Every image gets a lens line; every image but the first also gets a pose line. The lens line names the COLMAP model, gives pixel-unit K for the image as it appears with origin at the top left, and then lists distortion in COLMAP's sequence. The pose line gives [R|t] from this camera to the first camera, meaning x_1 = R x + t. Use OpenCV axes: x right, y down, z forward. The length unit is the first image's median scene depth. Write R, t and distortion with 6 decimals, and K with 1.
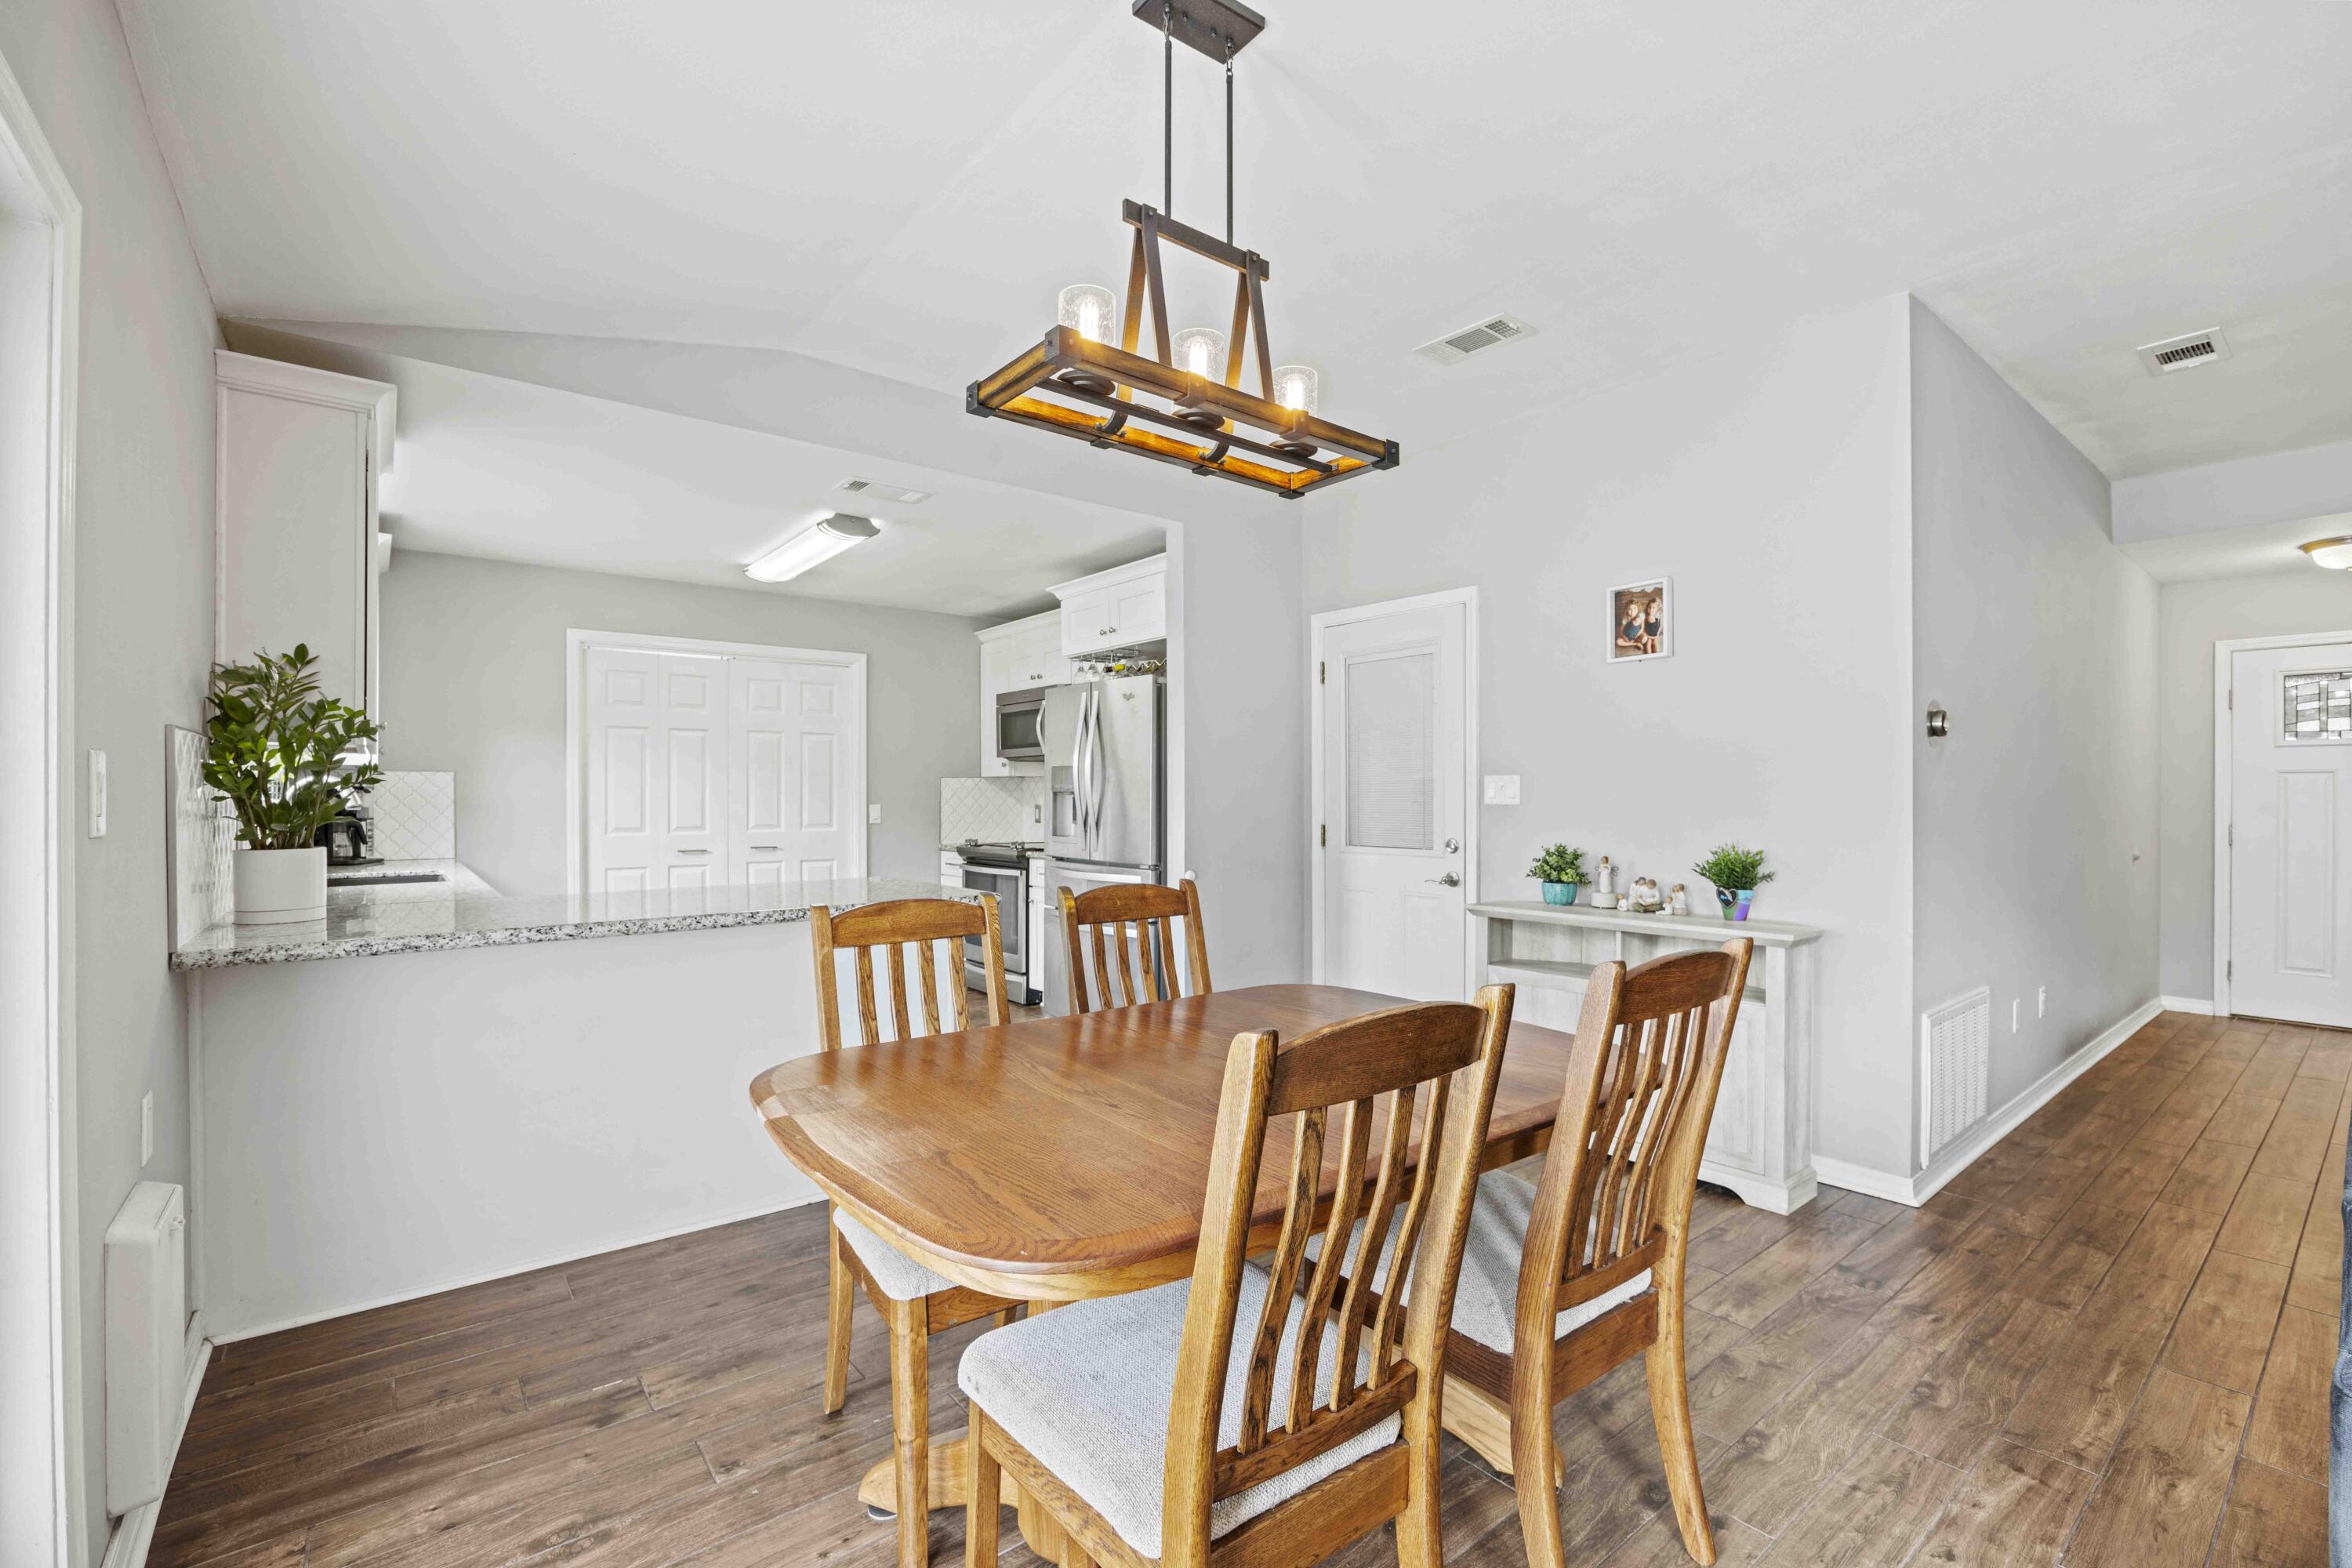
lens RADIAL K [[1012.1, 0, 1176.3], [0, 1012.1, 802.2], [0, 0, 1]] dist [0.013758, -0.000137]
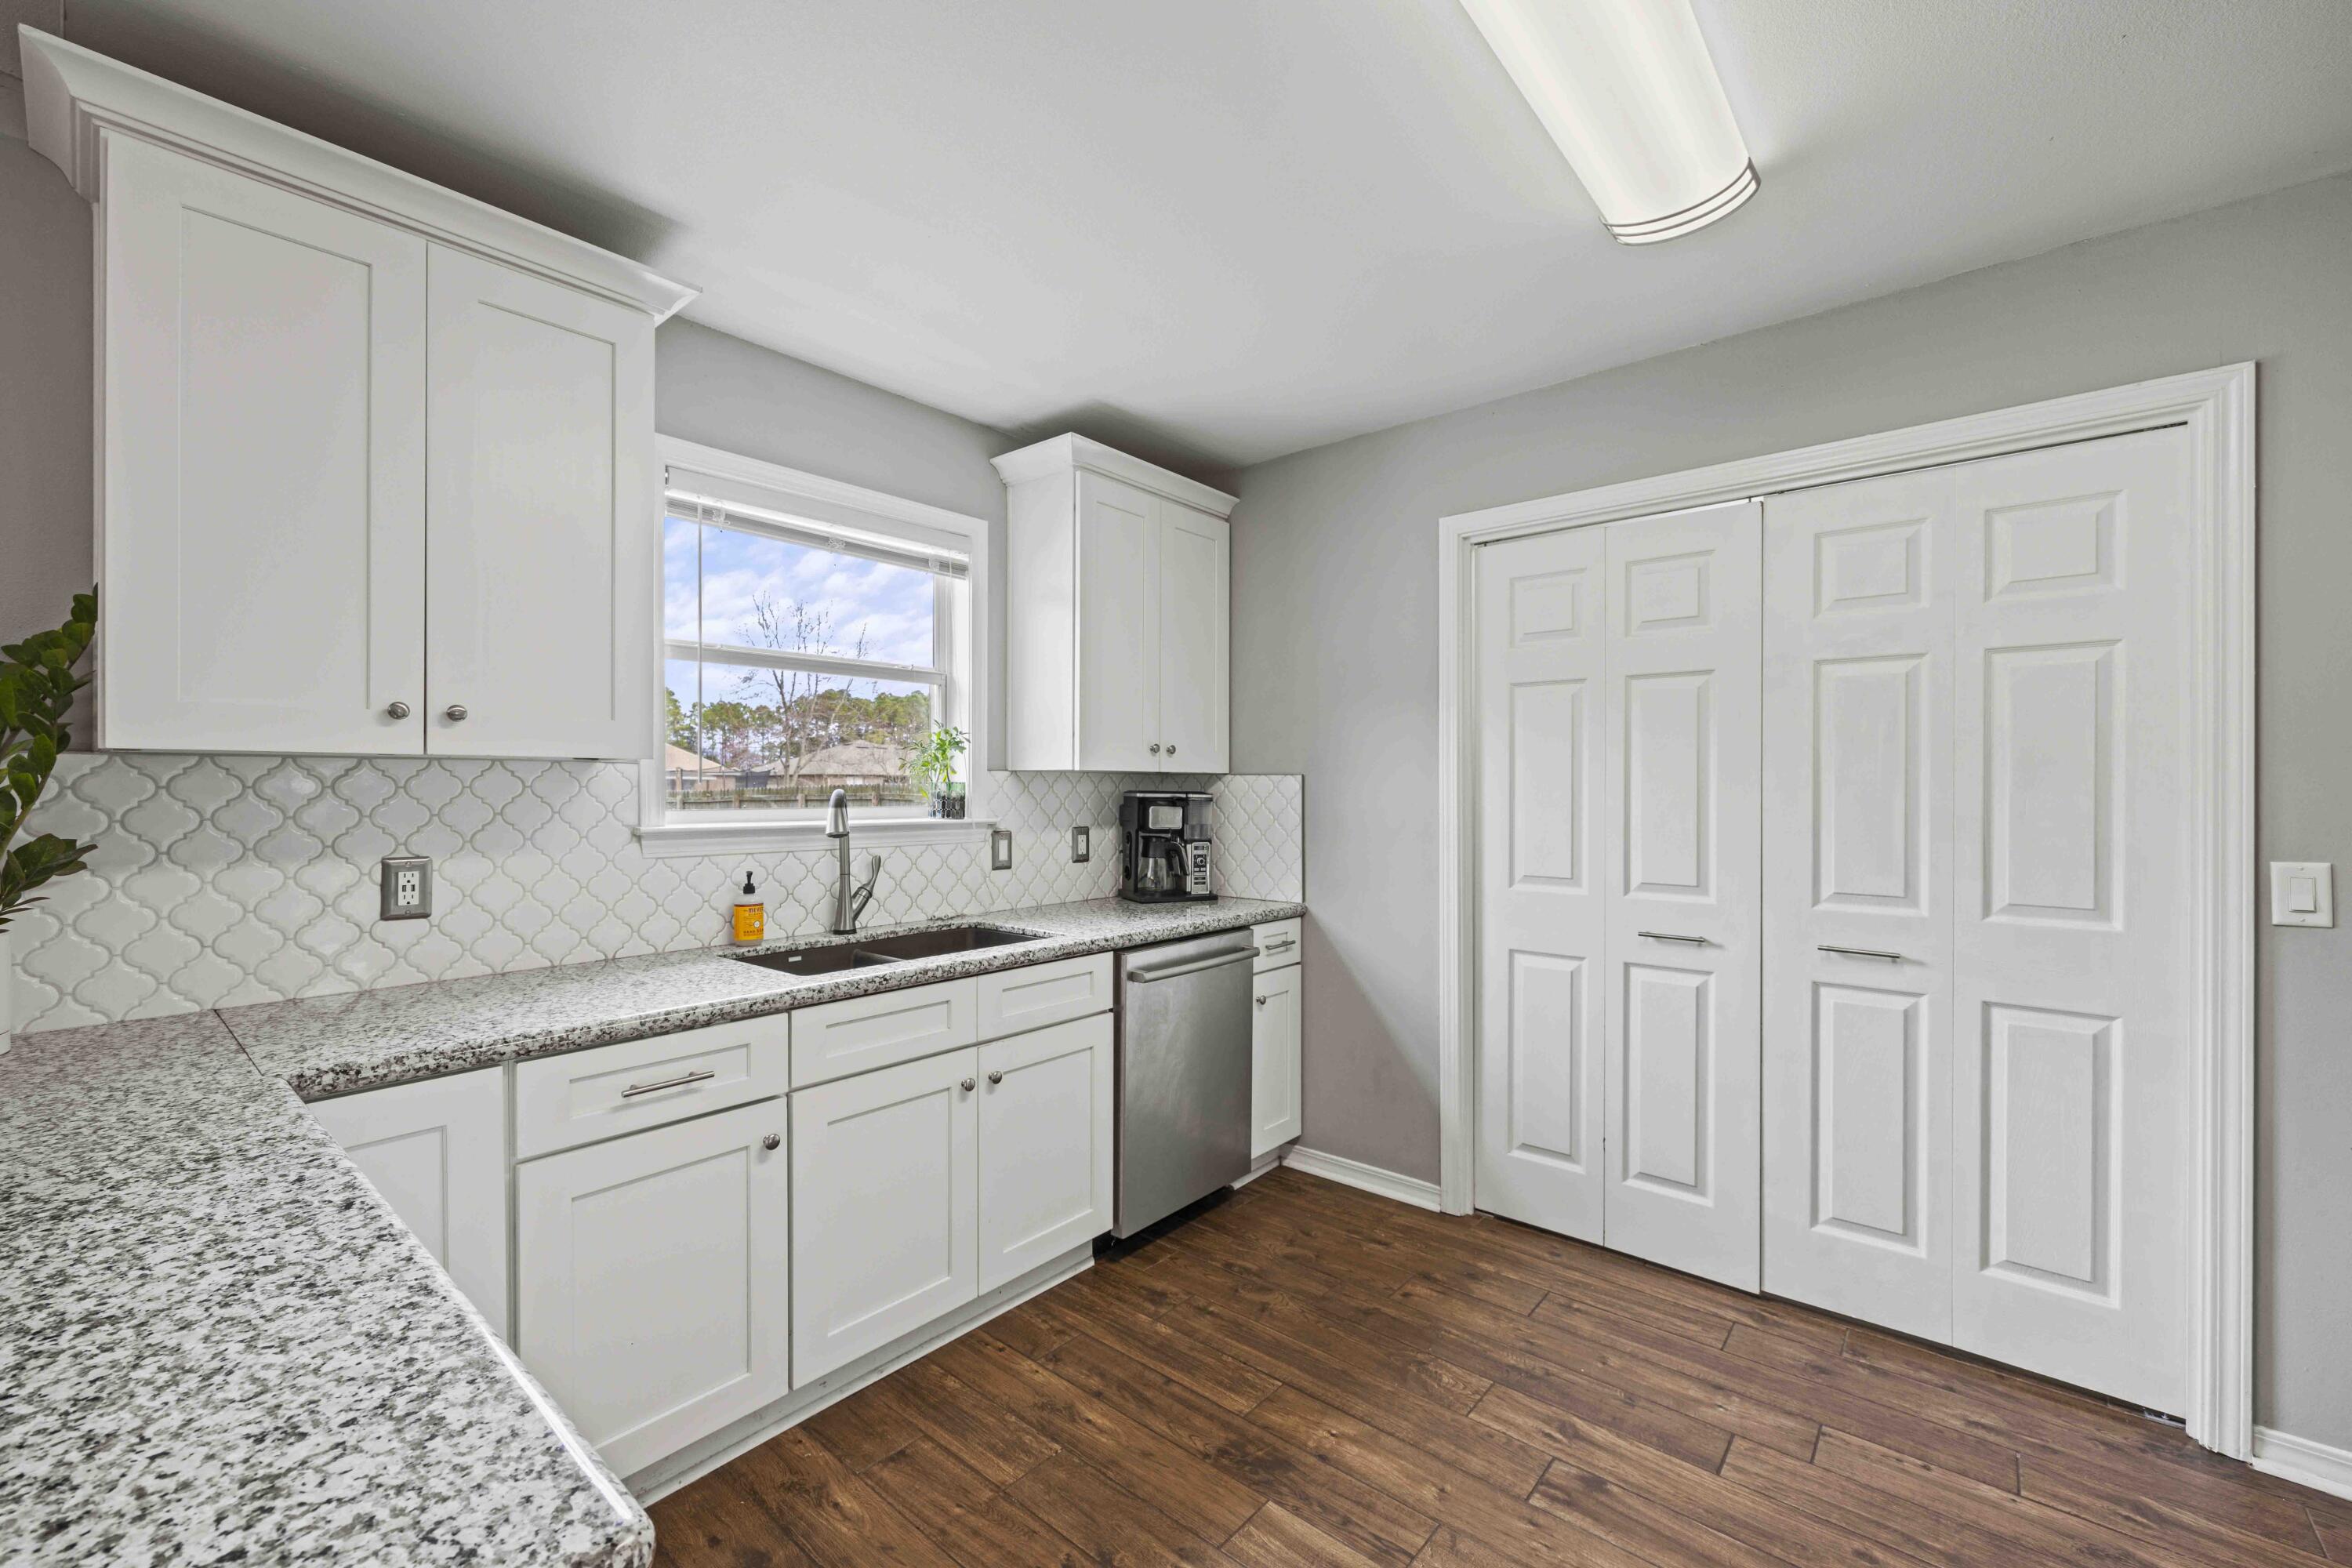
lens RADIAL K [[964.0, 0, 1176.0], [0, 964.0, 784.0], [0, 0, 1]] dist [0.004834, -0.000049]
pose [[0.187538, 0.000087, -0.982257, -0.255832], [-0.007165, 0.999974, -0.001279, -0.054648], [0.982231, 0.007278, 0.187534, 1.969354]]
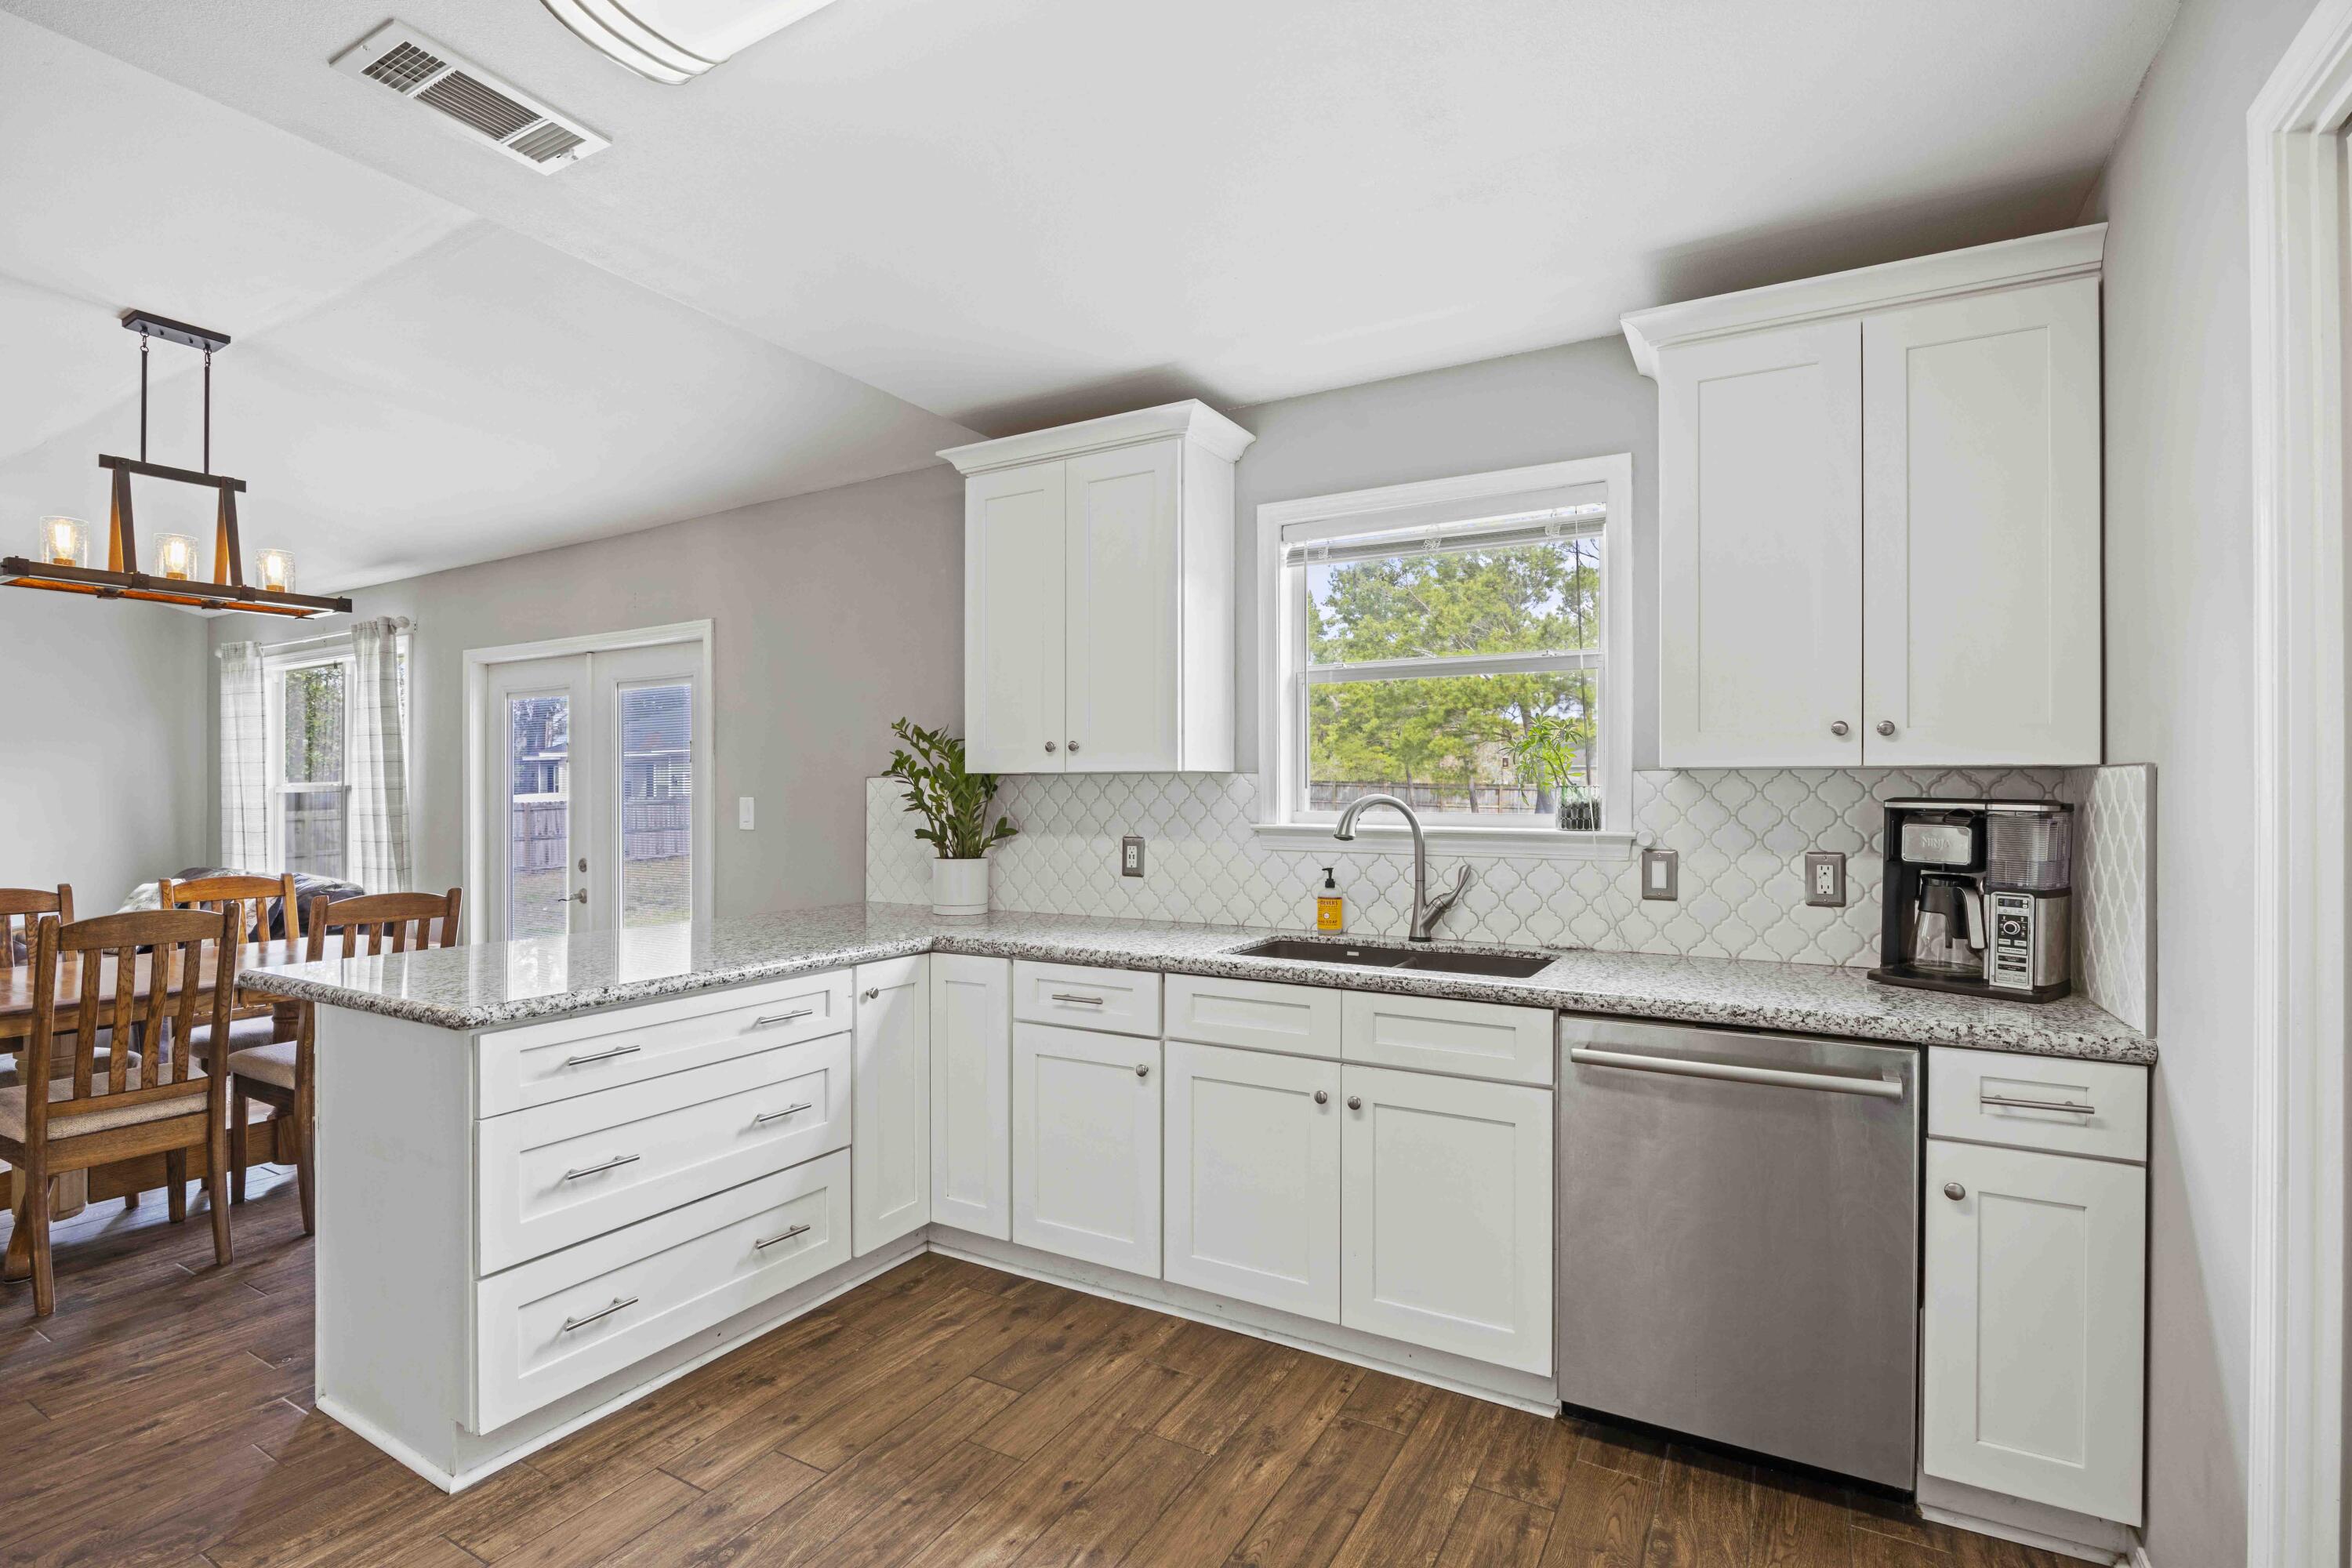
lens RADIAL K [[1129.8, 0, 1176.0], [0, 1129.8, 784.0], [0, 0, 1]] dist [-0.001461, -0.000021]
pose [[-0.935978, 0.002192, -0.352051, -0.776017], [0.001786, 0.999997, 0.001477, -0.062117], [0.352054, 0.000754, -0.935979, 3.041856]]
